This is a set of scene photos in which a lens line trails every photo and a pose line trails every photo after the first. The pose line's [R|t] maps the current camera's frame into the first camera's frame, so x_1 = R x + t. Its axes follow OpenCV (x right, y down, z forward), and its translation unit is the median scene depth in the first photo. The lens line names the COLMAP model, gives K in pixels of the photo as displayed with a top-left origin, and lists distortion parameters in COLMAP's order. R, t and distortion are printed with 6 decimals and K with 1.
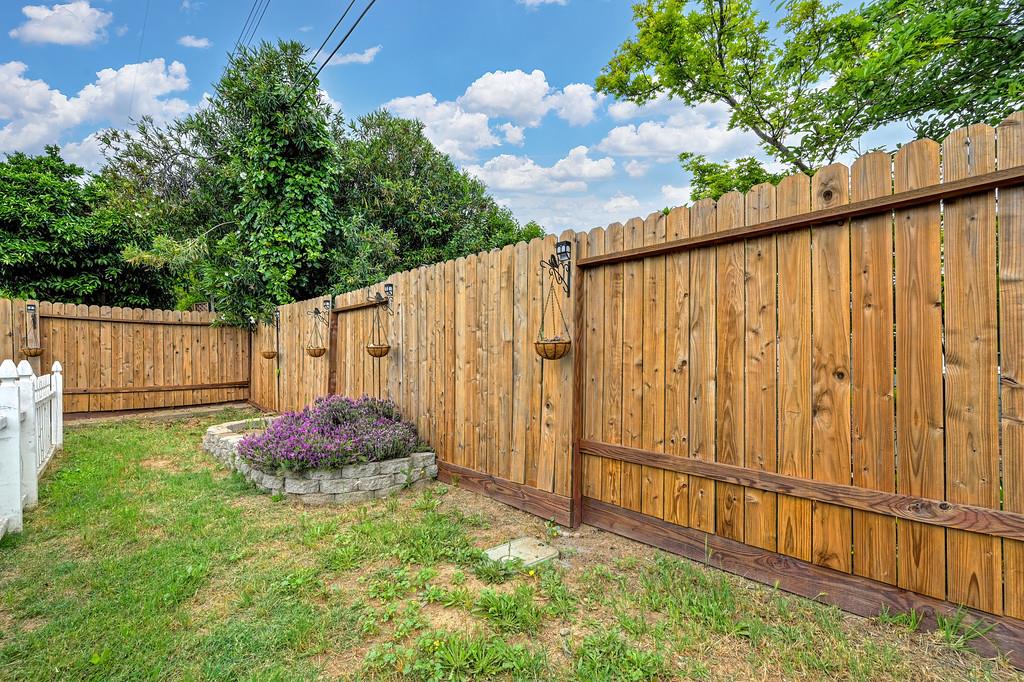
lens RADIAL K [[408.1, 0, 513.9], [0, 408.1, 354.6], [0, 0, 1]] dist [-0.001787, 0.000340]
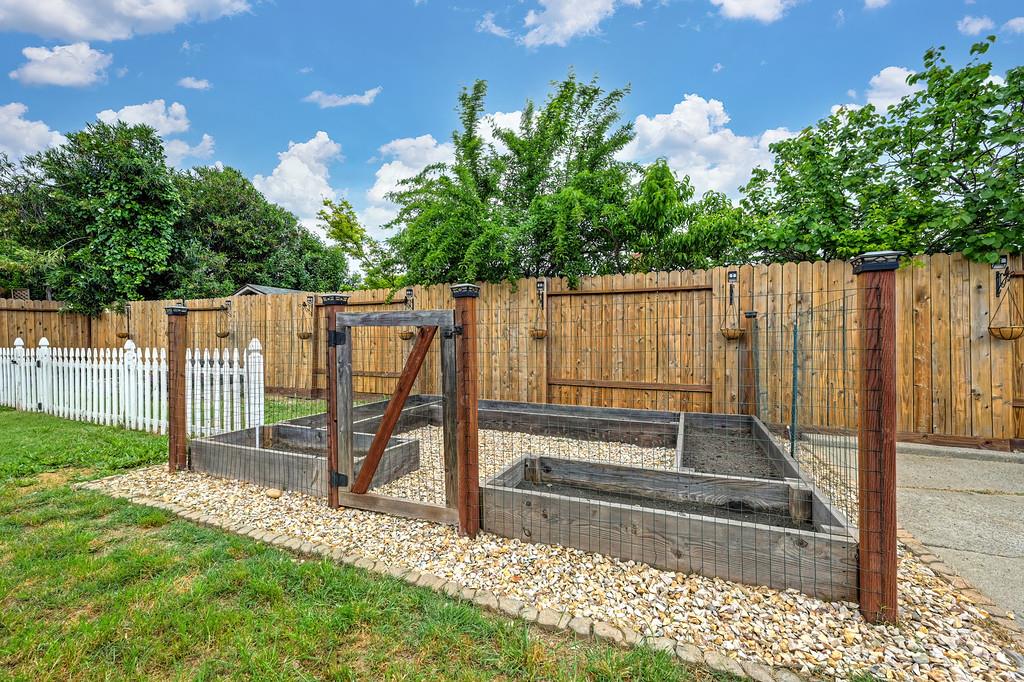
lens RADIAL K [[408.1, 0, 517.3], [0, 408.1, 343.9], [0, 0, 1]] dist [-0.001787, 0.000340]
pose [[0.930093, 0.006837, 0.367259, 0.171338], [-0.011329, 0.999885, 0.010078, 0.000359], [-0.367148, -0.013534, 0.930064, -0.855446]]
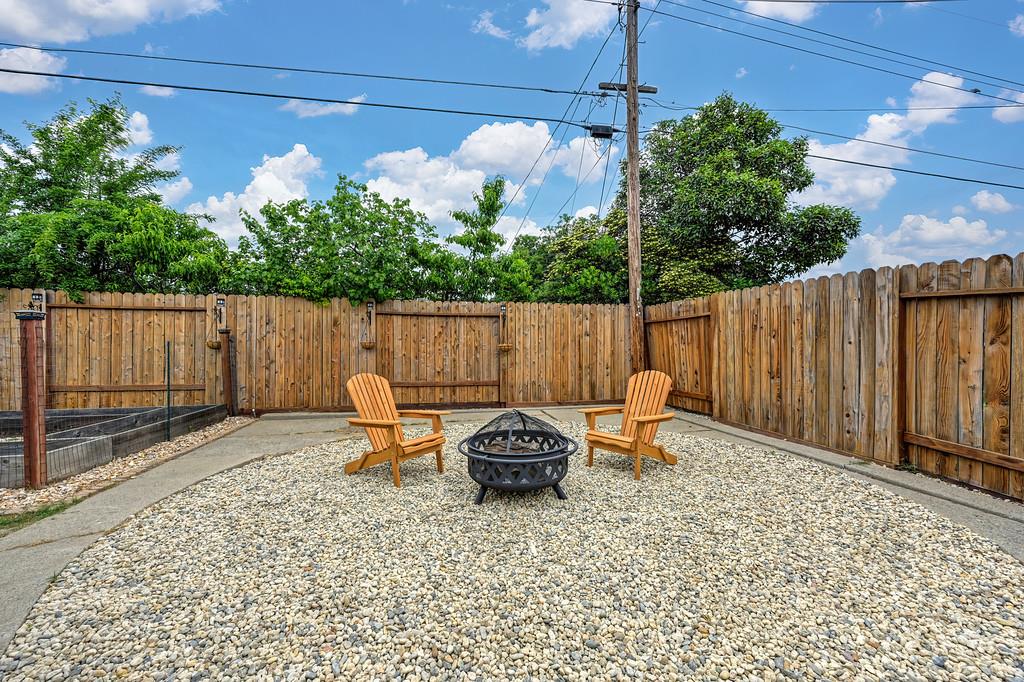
lens RADIAL K [[408.1, 0, 506.1], [0, 408.1, 349.3], [0, 0, 1]] dist [-0.001787, 0.000340]
pose [[0.550541, 0.005911, 0.834787, 0.347391], [-0.011294, 0.999936, 0.000368, -0.011951], [-0.834732, -0.009630, 0.550573, -1.411251]]
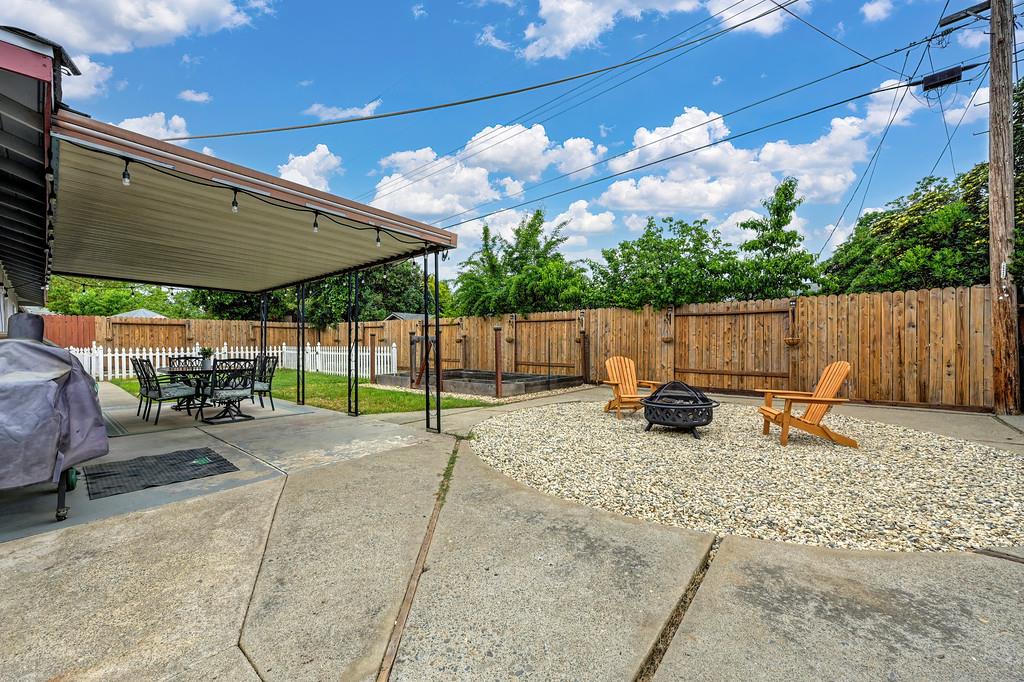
lens RADIAL K [[408.1, 0, 514.6], [0, 408.1, 342.8], [0, 0, 1]] dist [-0.001787, 0.000340]
pose [[0.996741, 0.008618, 0.080212, 0.391299], [-0.009114, 0.999942, 0.005817, -0.011402], [-0.080158, -0.006529, 0.996761, -1.867201]]
